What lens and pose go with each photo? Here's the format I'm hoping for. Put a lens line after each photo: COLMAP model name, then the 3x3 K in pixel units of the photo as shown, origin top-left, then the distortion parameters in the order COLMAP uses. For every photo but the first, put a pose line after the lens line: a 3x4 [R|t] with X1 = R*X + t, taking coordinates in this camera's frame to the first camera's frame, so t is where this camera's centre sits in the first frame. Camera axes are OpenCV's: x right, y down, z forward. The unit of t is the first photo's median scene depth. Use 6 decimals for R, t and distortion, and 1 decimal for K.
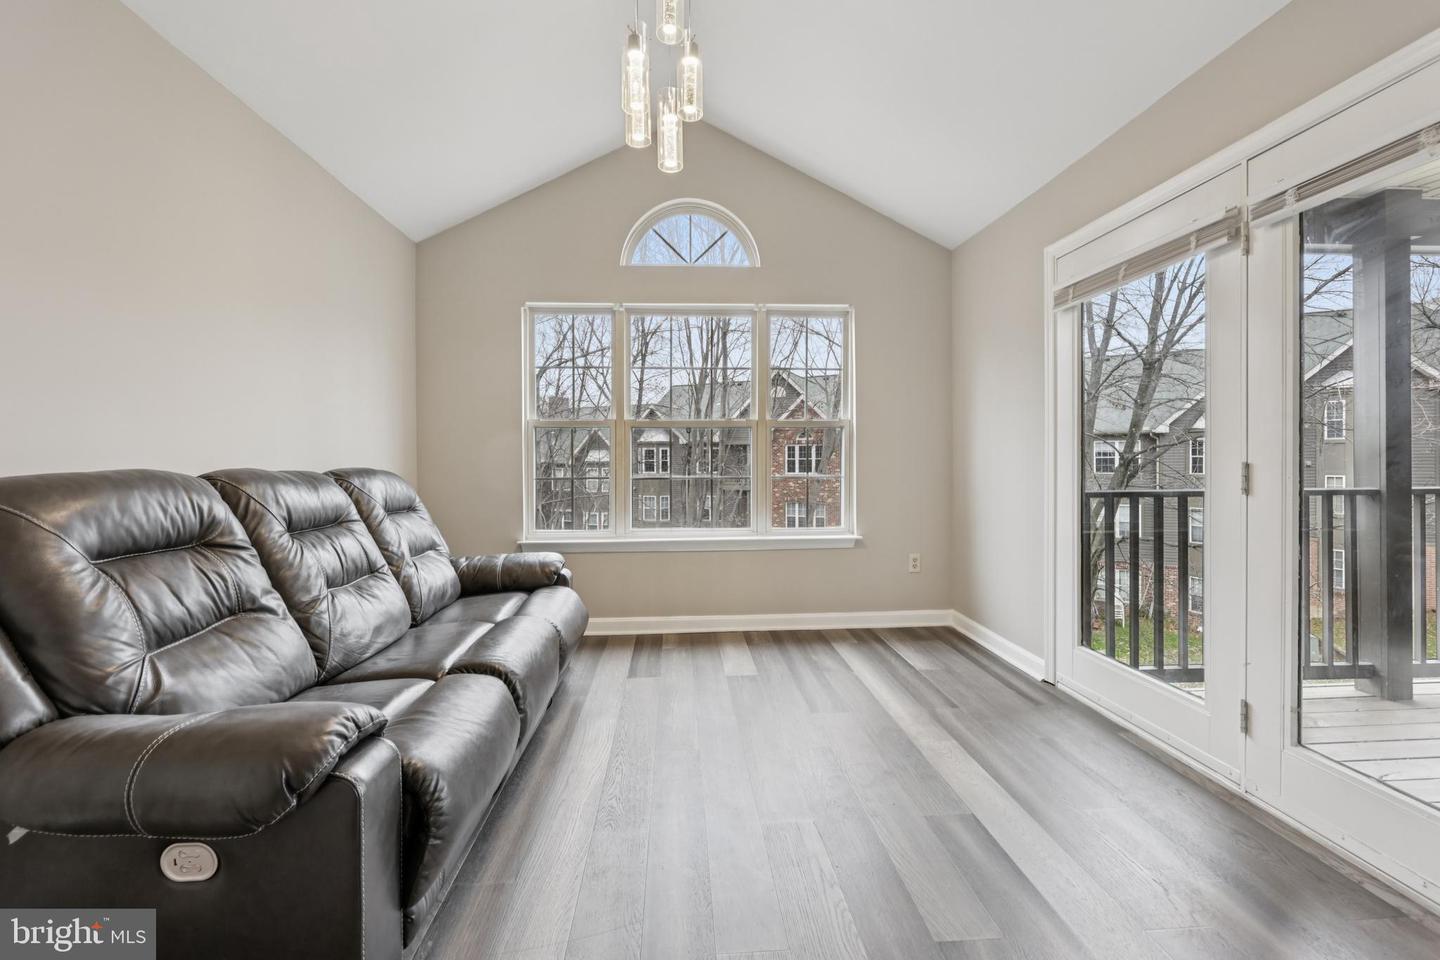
lens RADIAL K [[589.3, 0, 723.5], [0, 589.3, 465.2], [0, 0, 1]] dist [0.000274, -0.000195]
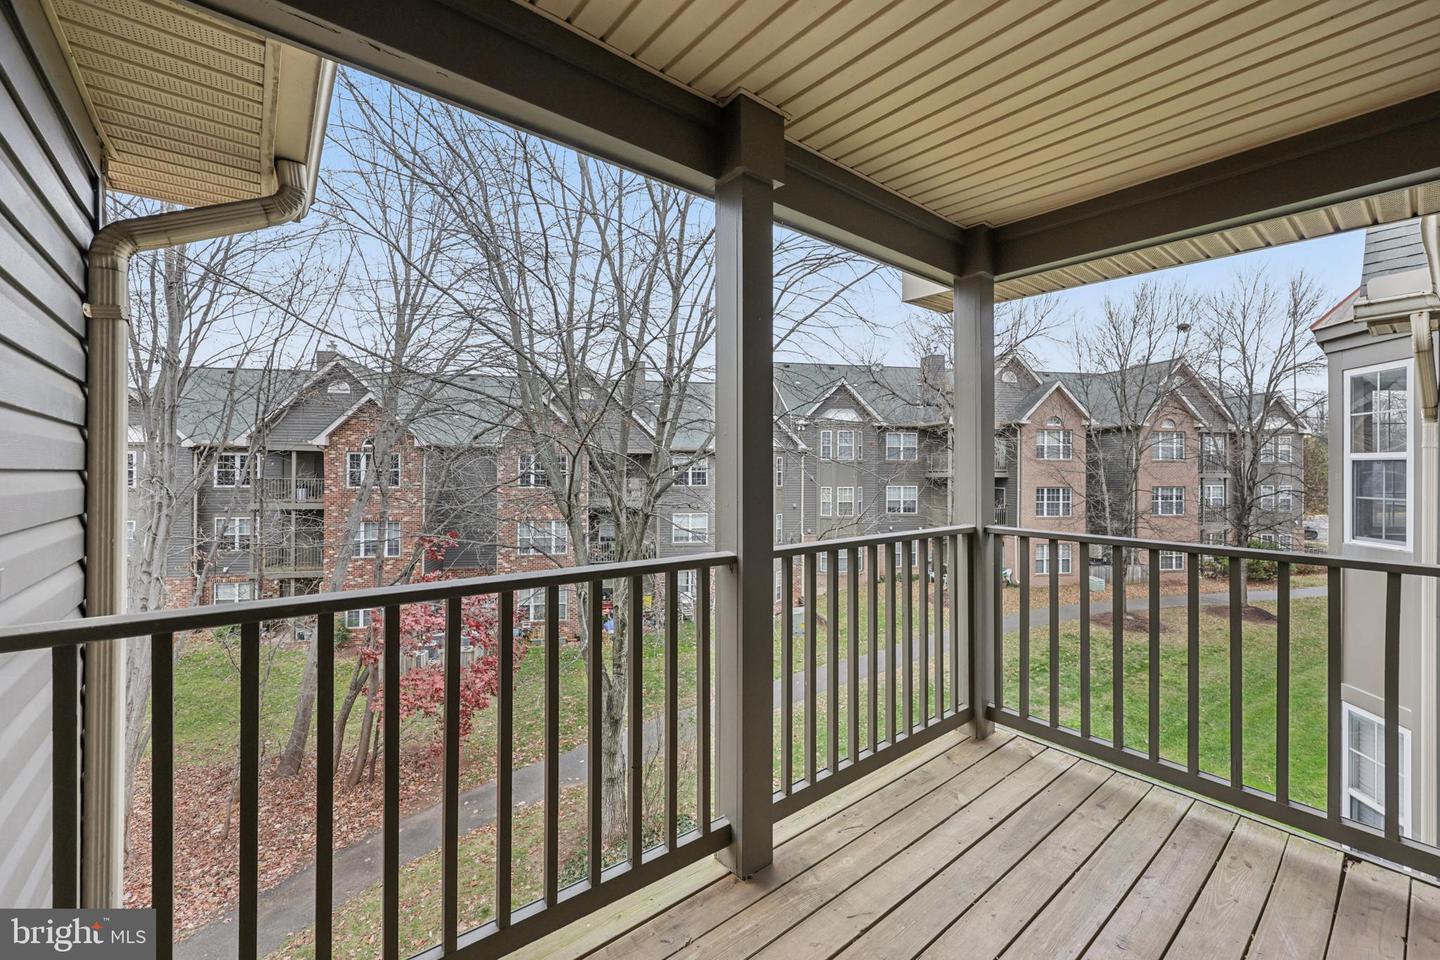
lens RADIAL K [[589.3, 0, 727.9], [0, 589.3, 475.6], [0, 0, 1]] dist [0.000274, -0.000195]
pose [[0.806895, 0.007813, 0.590643, 0.248405], [-0.006534, 0.999969, -0.004302, -0.013833], [-0.590658, -0.000388, 0.806922, 0.168298]]
